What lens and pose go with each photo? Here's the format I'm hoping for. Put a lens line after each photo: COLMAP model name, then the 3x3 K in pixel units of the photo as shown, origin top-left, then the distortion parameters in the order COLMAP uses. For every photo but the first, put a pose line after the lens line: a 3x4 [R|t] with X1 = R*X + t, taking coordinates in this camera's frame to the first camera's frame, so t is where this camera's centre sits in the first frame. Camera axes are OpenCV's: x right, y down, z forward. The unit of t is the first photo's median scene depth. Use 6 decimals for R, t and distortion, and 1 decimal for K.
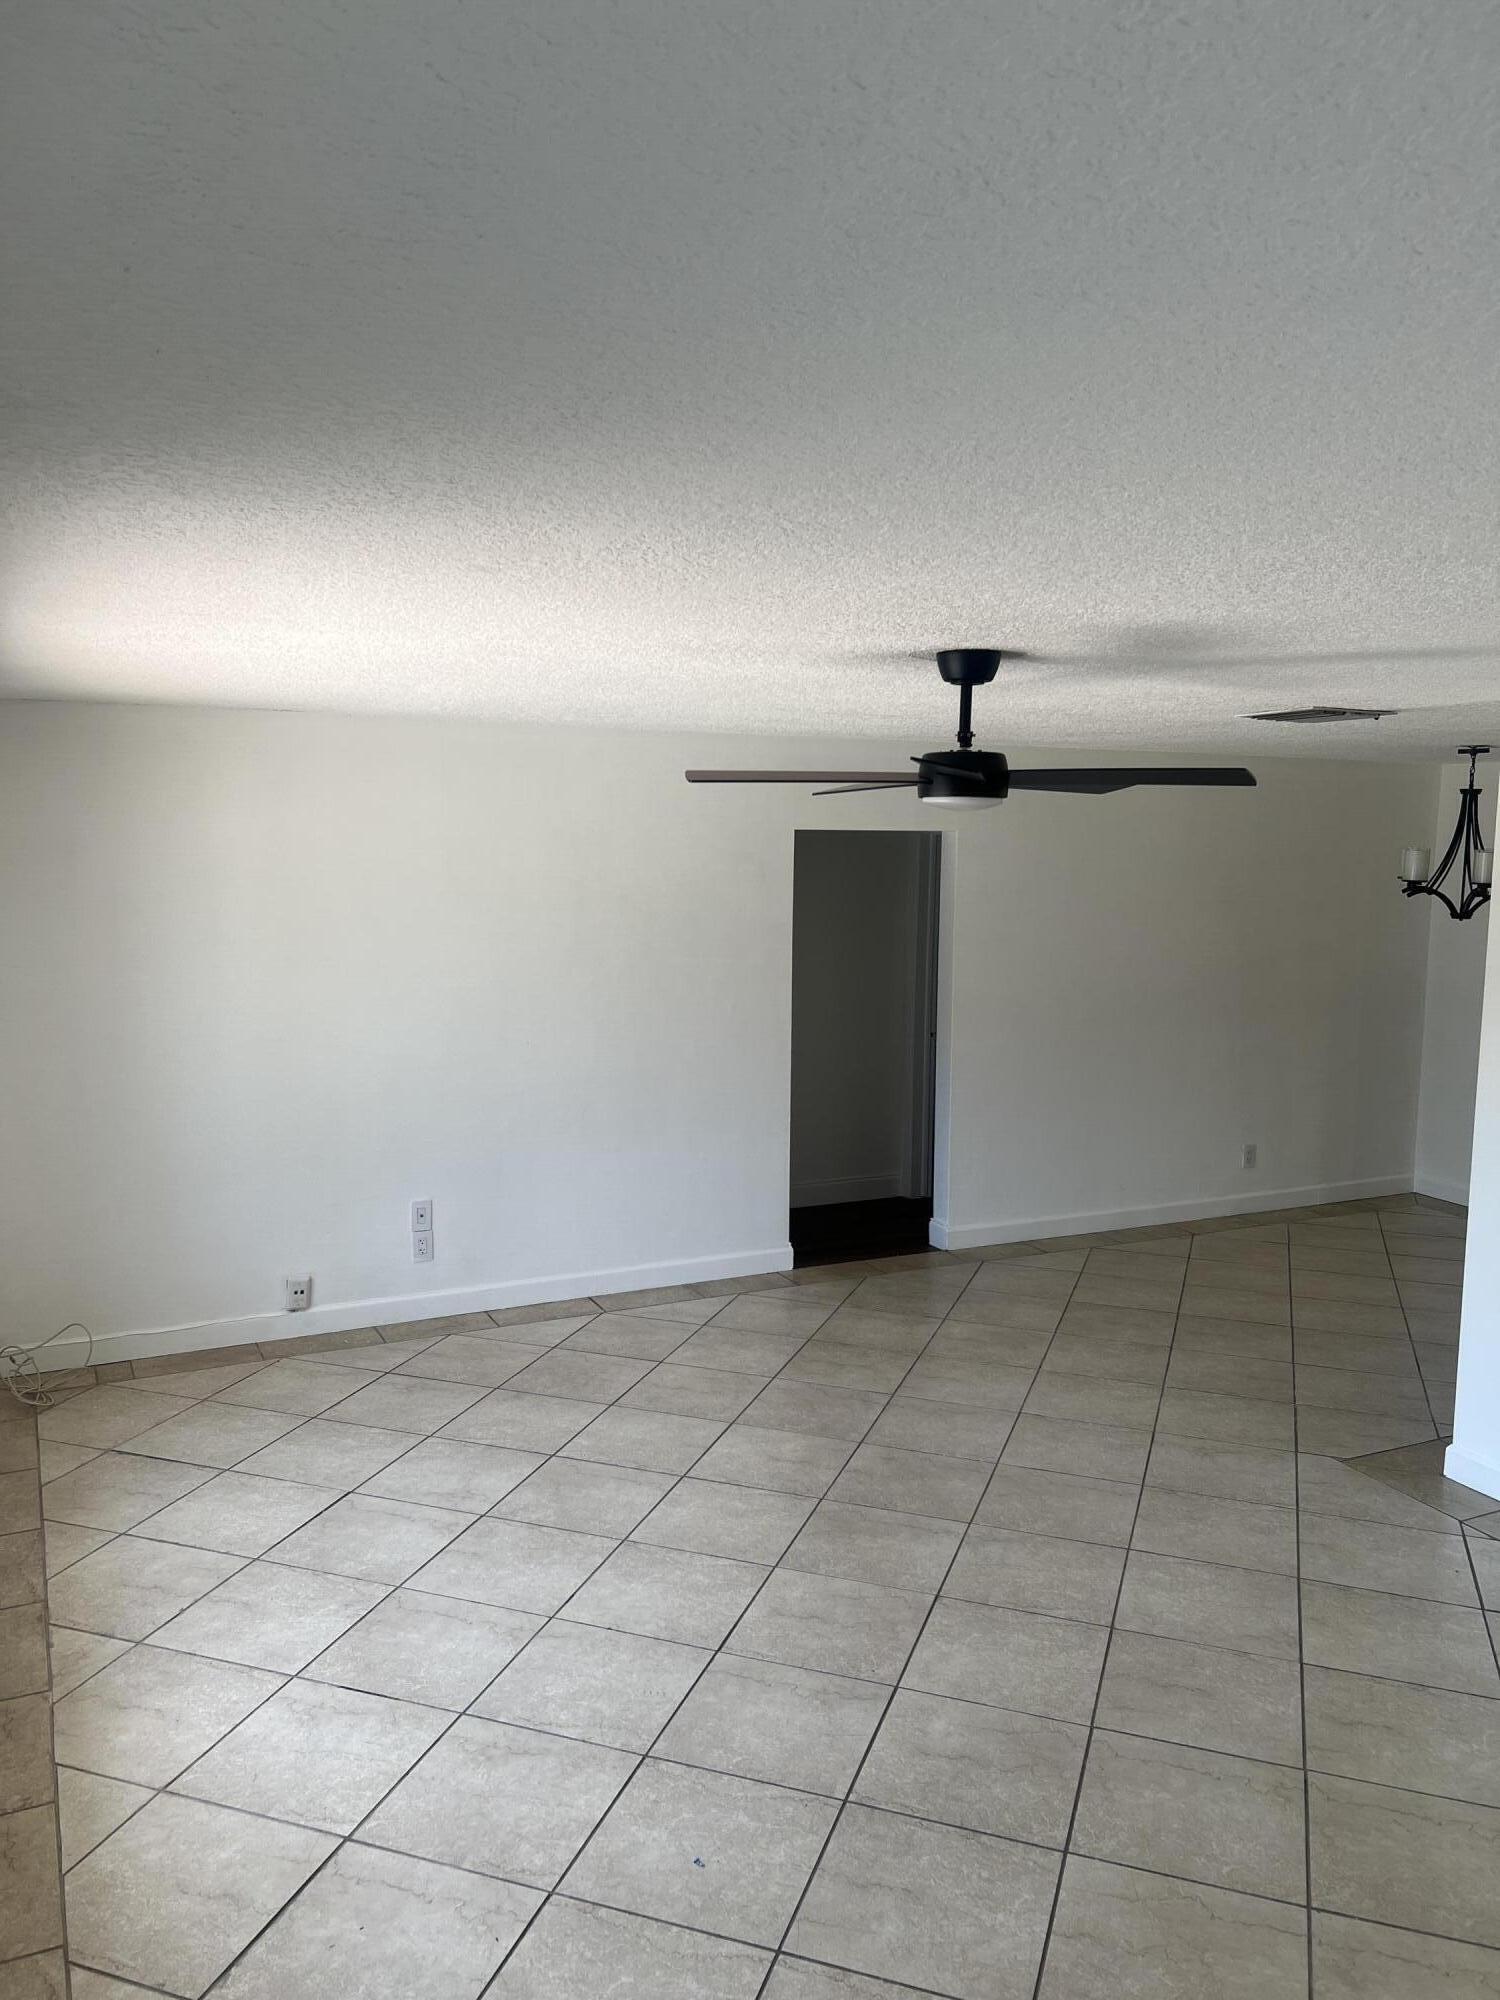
lens RADIAL K [[1515.6, 0, 756.6], [0, 1515.6, 1003.9], [0, 0, 1]] dist [0.051384, -0.042380]
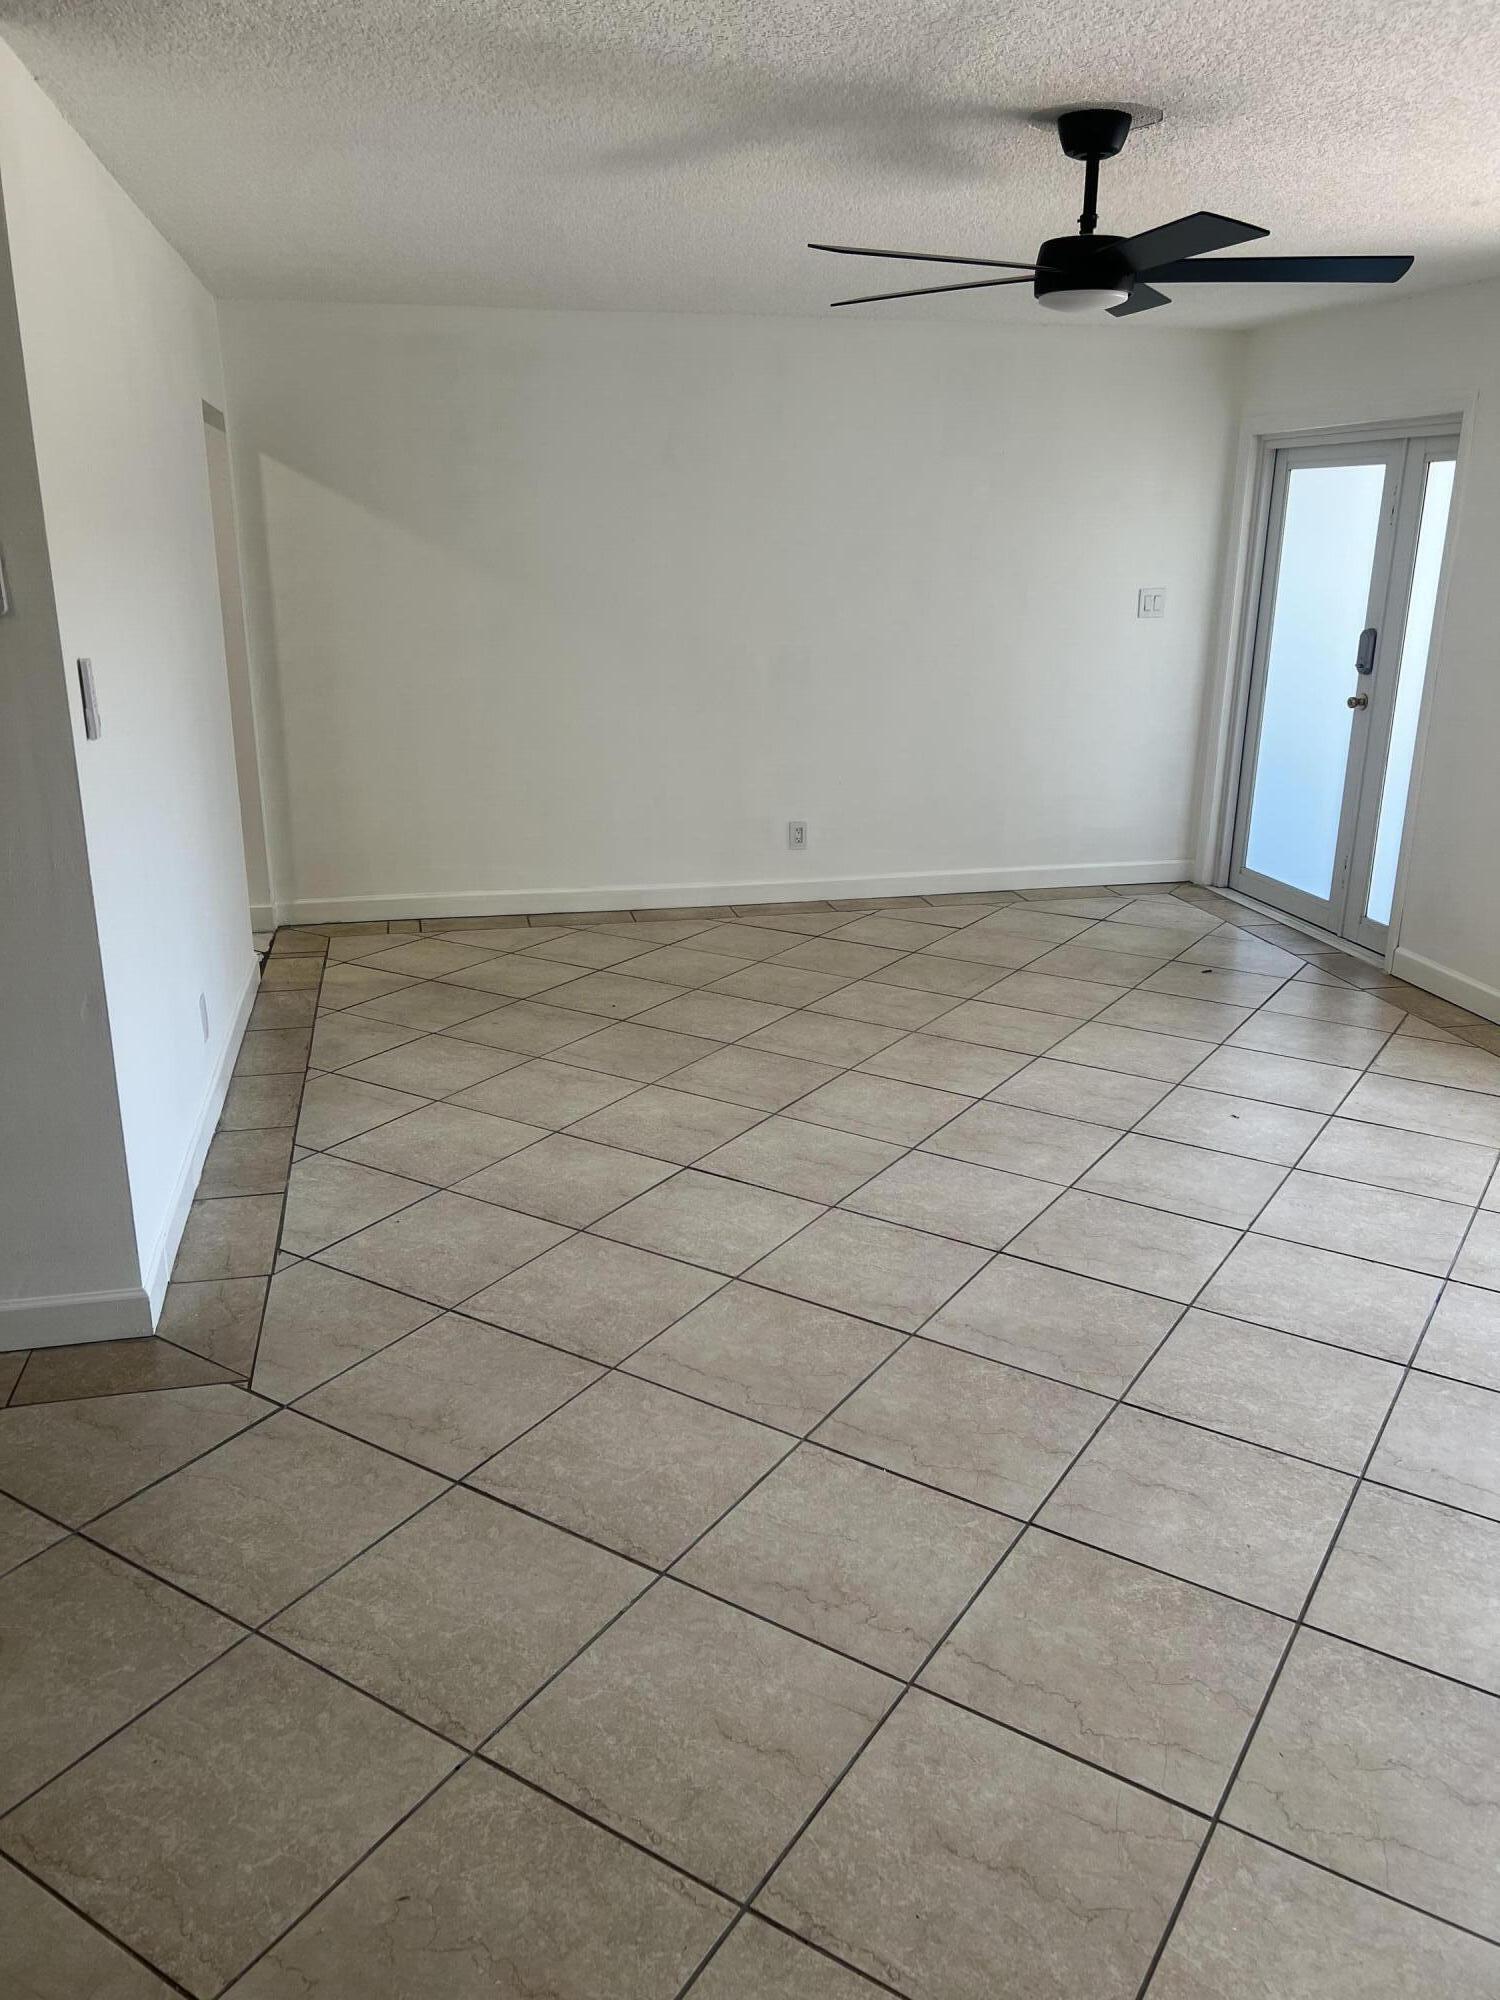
lens RADIAL K [[1515.6, 0, 756.6], [0, 1515.6, 1003.9], [0, 0, 1]] dist [0.051384, -0.042380]
pose [[-0.972474, -0.091446, 0.214317, 0.062976], [0.005328, 0.910804, 0.412804, -0.089747], [-0.232950, 0.402583, -0.885246, 1.399889]]
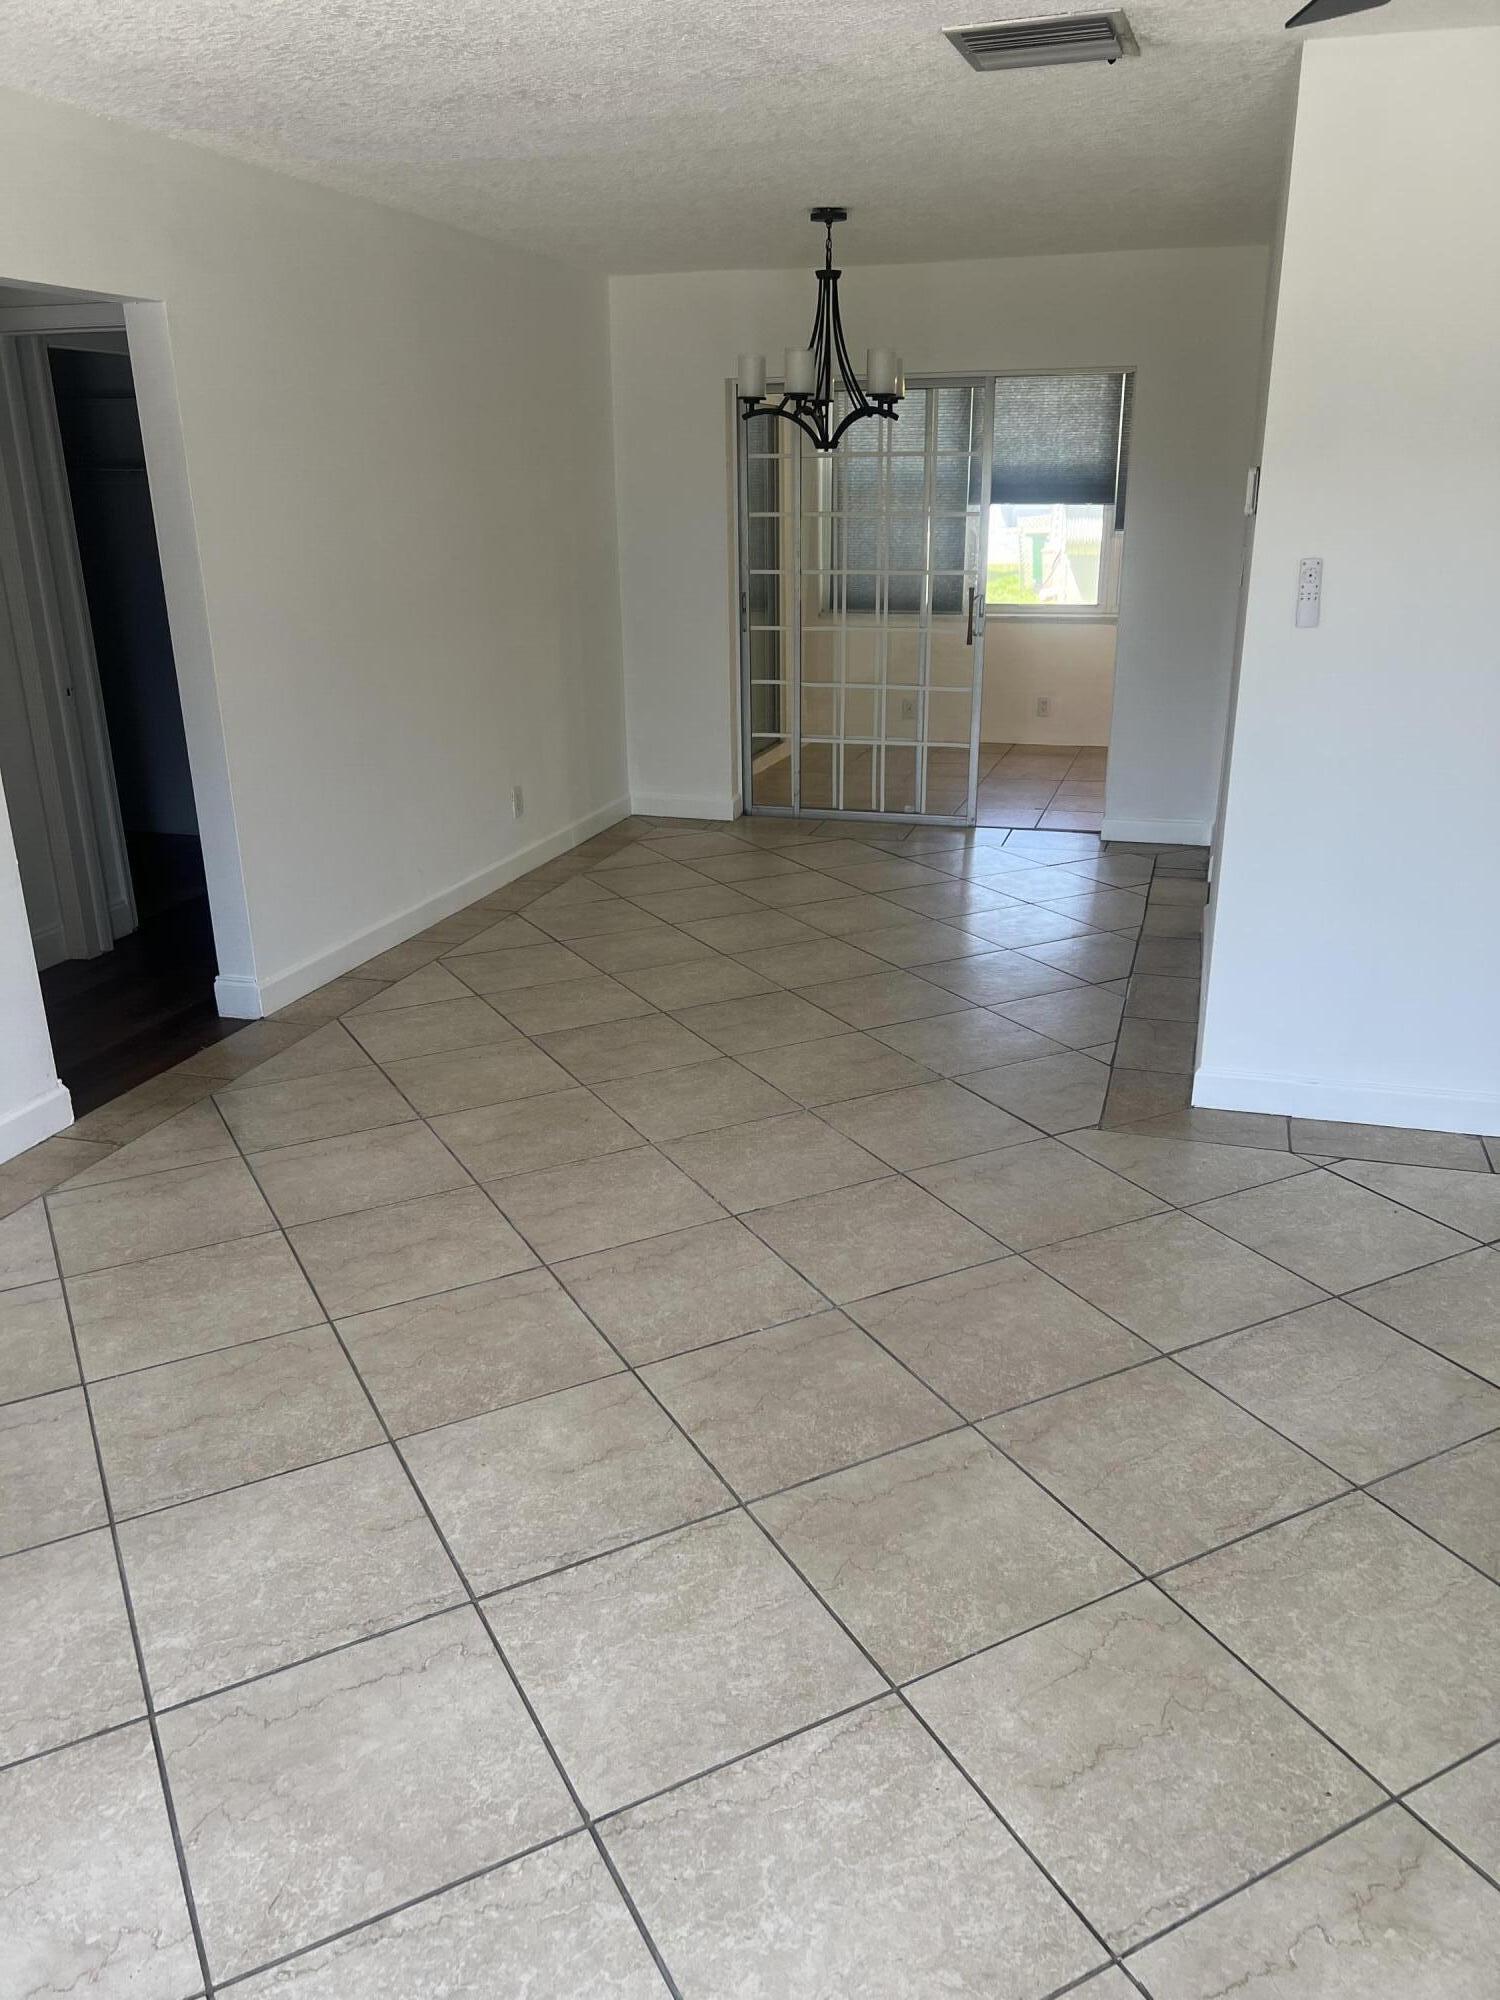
lens RADIAL K [[1515.6, 0, 756.6], [0, 1515.6, 1003.9], [0, 0, 1]] dist [0.051384, -0.042380]
pose [[0.679523, -0.261849, 0.685335, -0.249904], [0.106465, 0.959445, 0.261017, 0.014340], [-0.725888, -0.104403, 0.679843, 0.588656]]
